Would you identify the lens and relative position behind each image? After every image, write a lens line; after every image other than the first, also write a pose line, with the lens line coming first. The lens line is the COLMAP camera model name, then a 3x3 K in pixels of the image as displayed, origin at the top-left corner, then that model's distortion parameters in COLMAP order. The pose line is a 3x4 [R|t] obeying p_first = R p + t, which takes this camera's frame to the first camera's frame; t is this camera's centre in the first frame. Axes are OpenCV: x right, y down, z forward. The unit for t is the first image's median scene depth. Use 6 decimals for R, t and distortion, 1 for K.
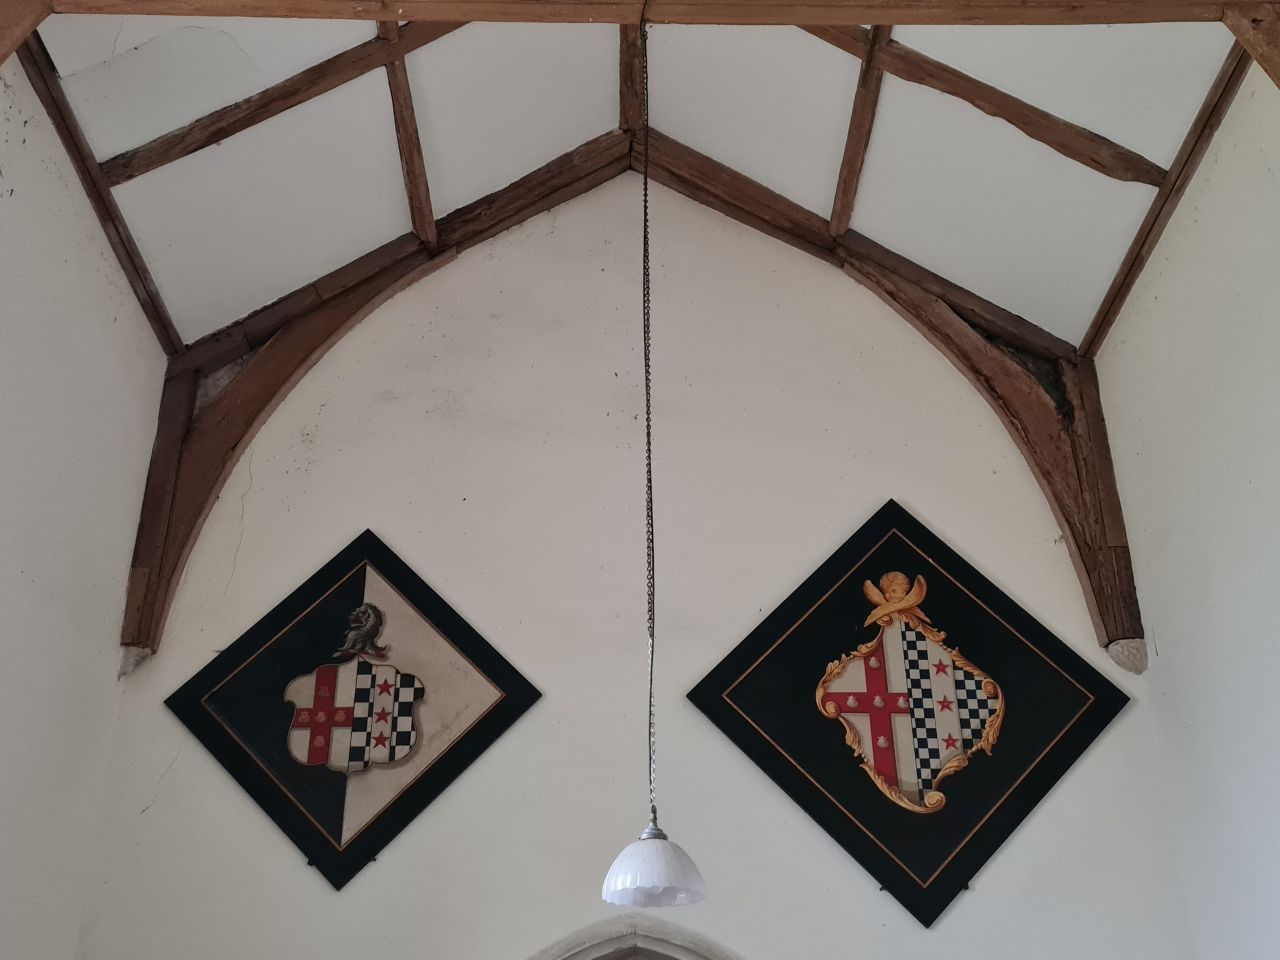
lens RADIAL K [[1399.2, 0, 641.2], [0, 1399.2, 481.0], [0, 0, 1]] dist [0.052526, 0.000000]
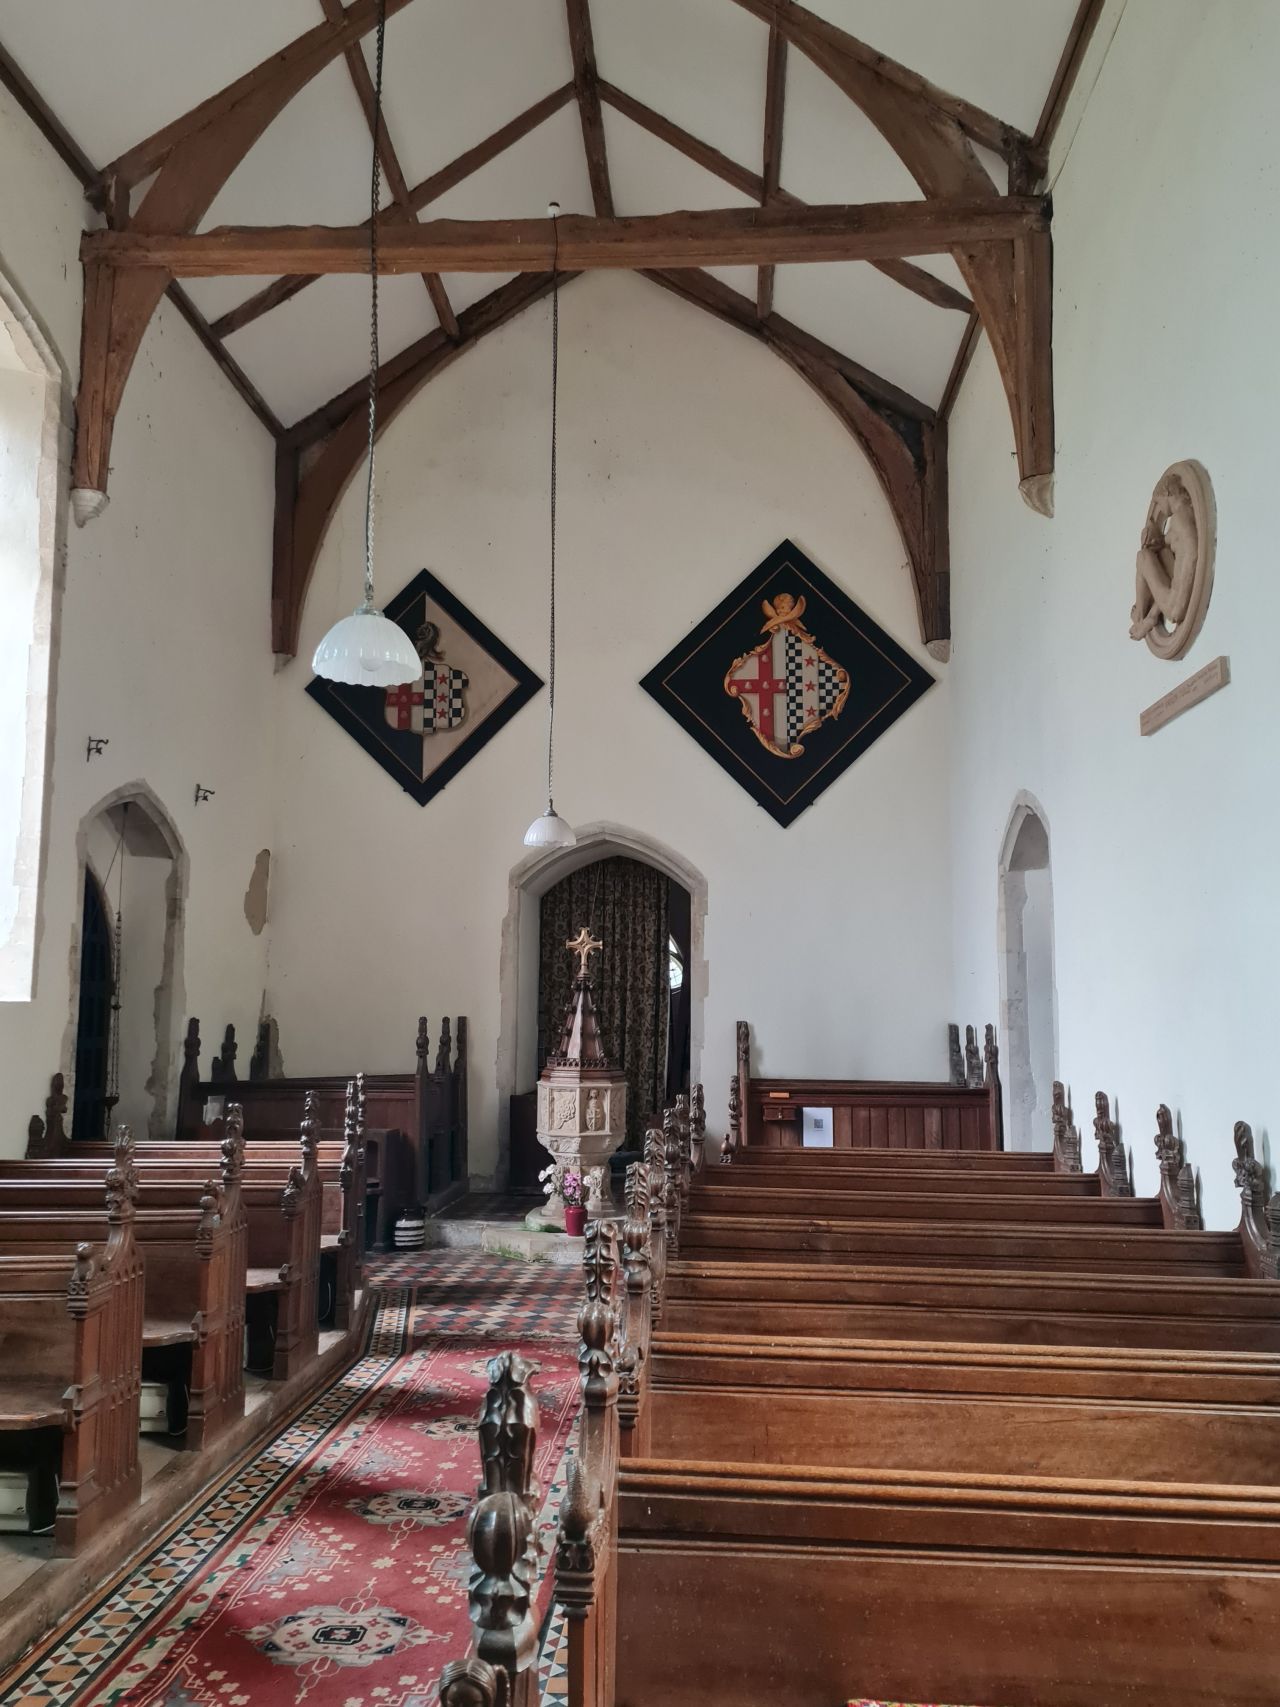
lens RADIAL K [[1288.2, 0, 635.9], [0, 1288.2, 860.3], [0, 0, 1]] dist [0.050285, 0.003601]
pose [[0.996224, 0.002395, -0.086787, 0.150291], [0.030209, 0.927596, 0.372361, -0.188142], [0.081395, -0.373577, 0.924021, -0.360819]]
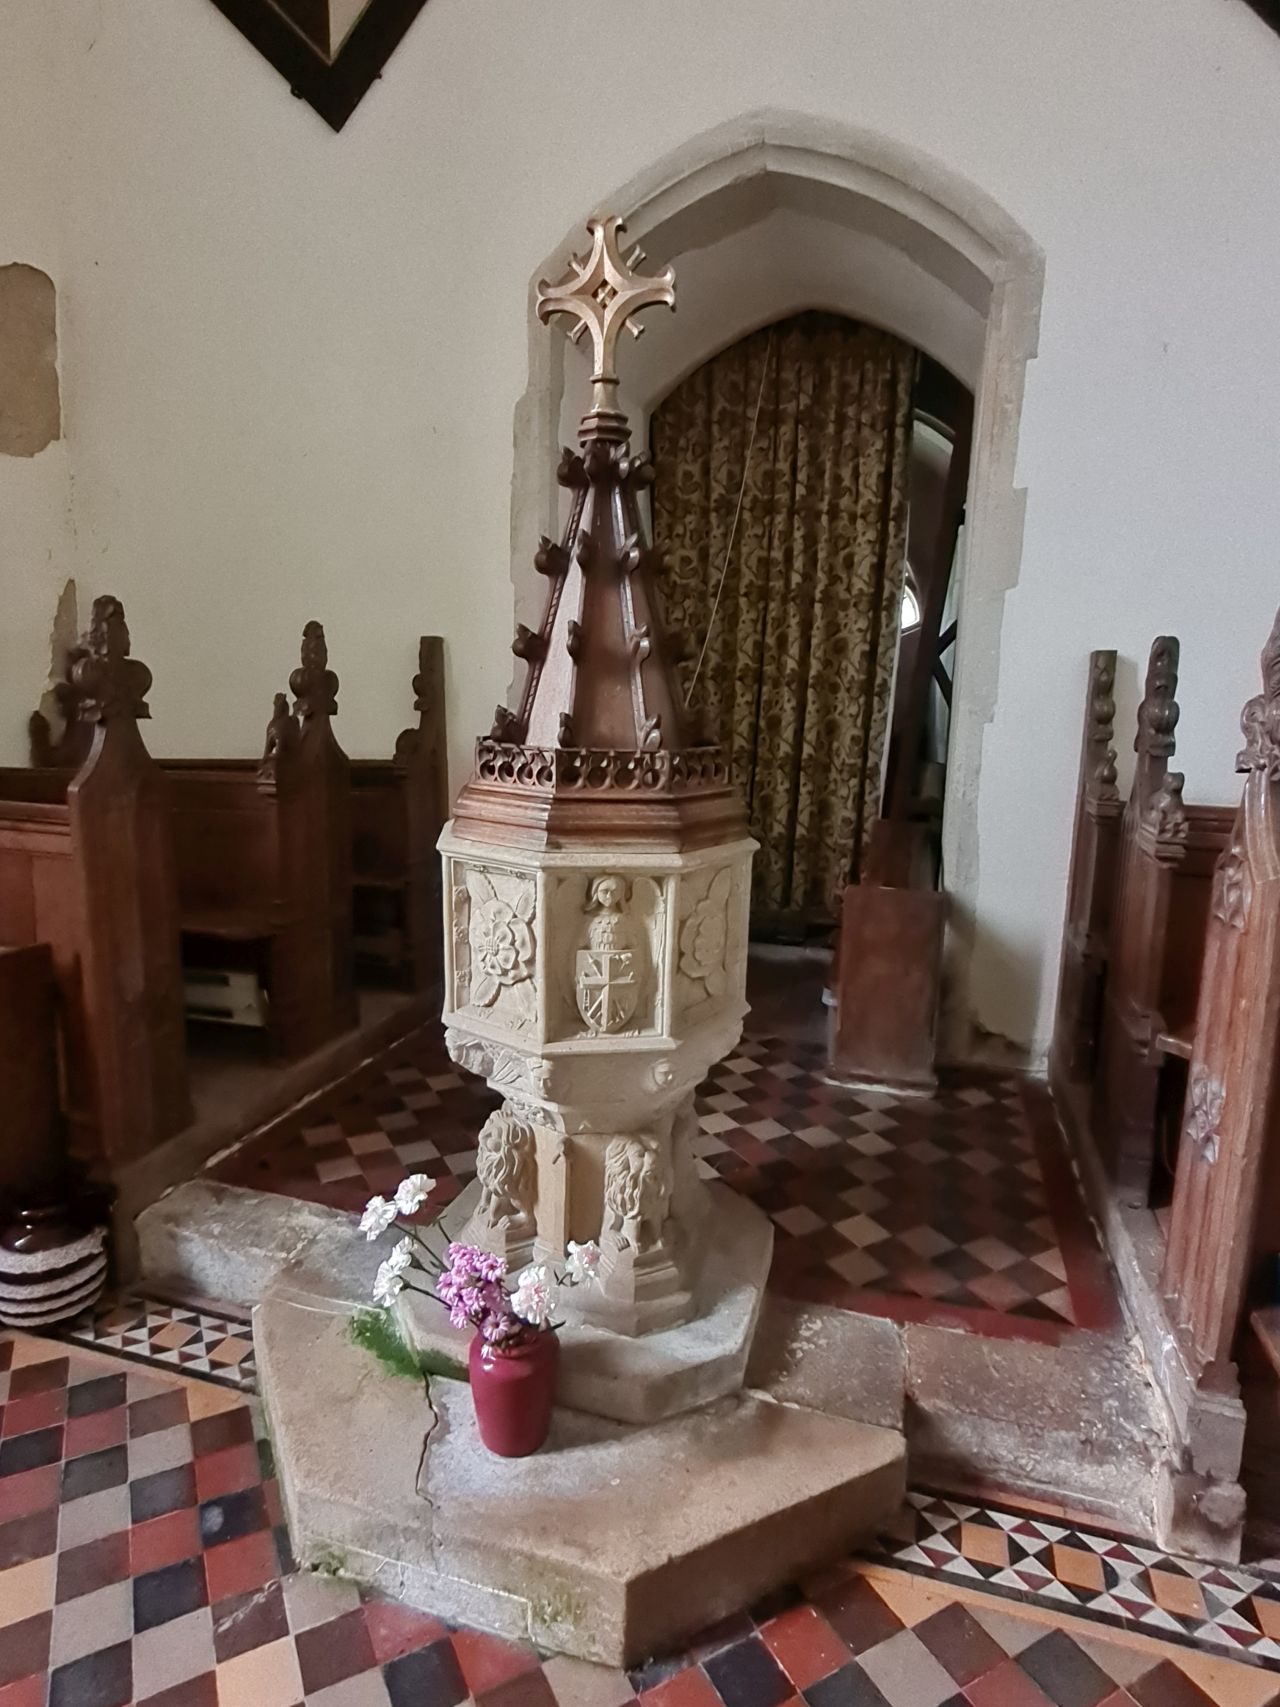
lens RADIAL K [[966.6, 0, 636.5], [0, 966.6, 858.4], [0, 0, 1]] dist [0.006426, 0.000697]
pose [[0.955099, 0.078281, -0.285758, 0.082739], [0.117190, 0.786006, 0.607010, 0.280778], [0.272125, -0.613243, 0.741540, 0.441513]]
